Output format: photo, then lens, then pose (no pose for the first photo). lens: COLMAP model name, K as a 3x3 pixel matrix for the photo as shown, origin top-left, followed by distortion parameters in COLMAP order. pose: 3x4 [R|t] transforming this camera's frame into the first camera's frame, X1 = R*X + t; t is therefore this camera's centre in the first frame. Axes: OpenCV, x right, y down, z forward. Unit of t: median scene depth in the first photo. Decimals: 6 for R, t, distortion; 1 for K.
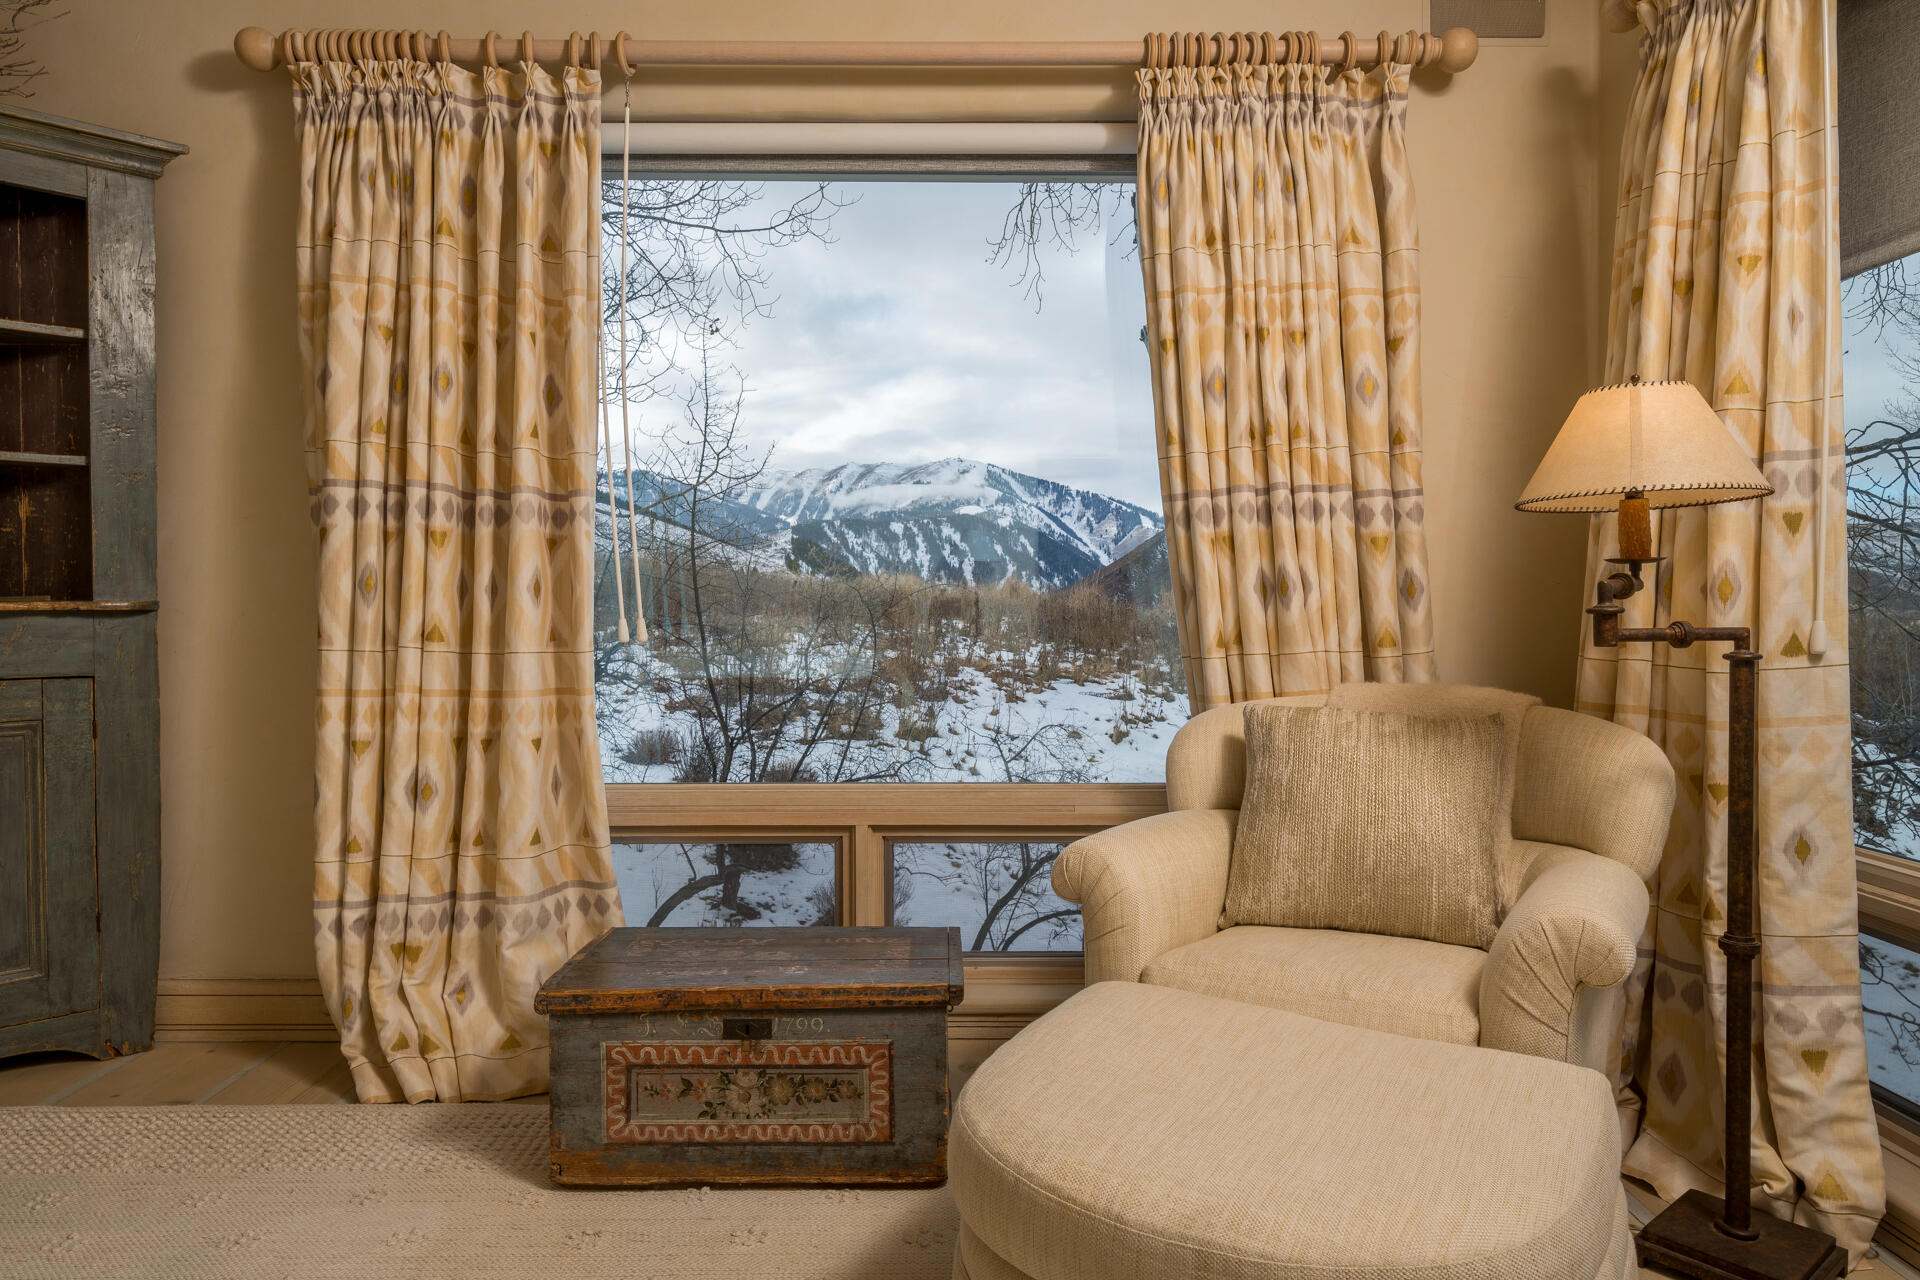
lens RADIAL K [[1203.1, 0, 949.0], [0, 1203.1, 616.5], [0, 0, 1]] dist [0.007770, 0.002348]
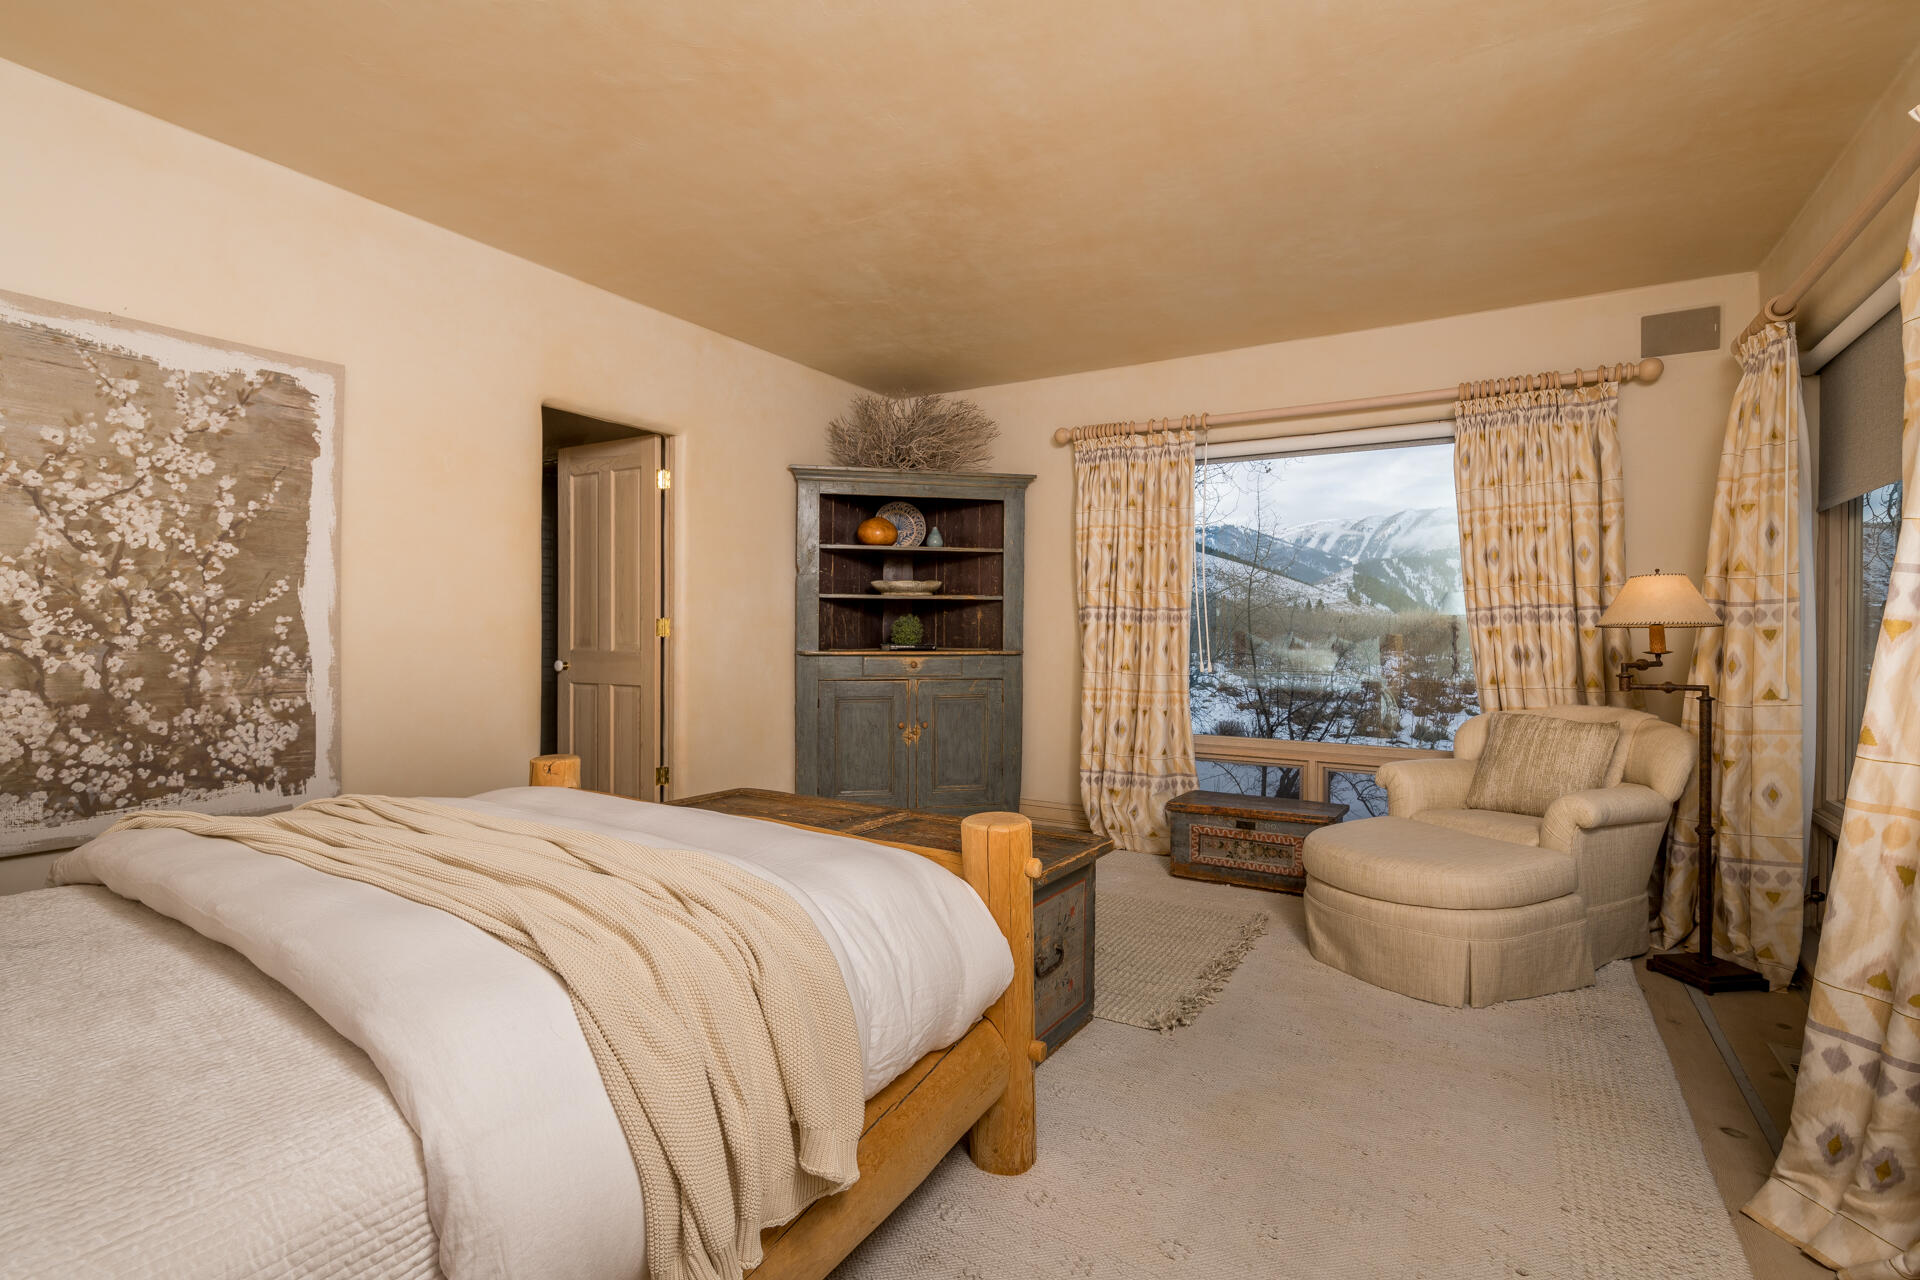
lens RADIAL K [[923.4, 0, 949.9], [0, 923.4, 635.6], [0, 0, 1]] dist [-0.004861, -0.000746]
pose [[0.856785, 0.011557, -0.515544, 0.240558], [-0.012646, 0.999919, 0.001398, -0.046858], [0.515518, 0.005322, 0.856862, -0.808374]]
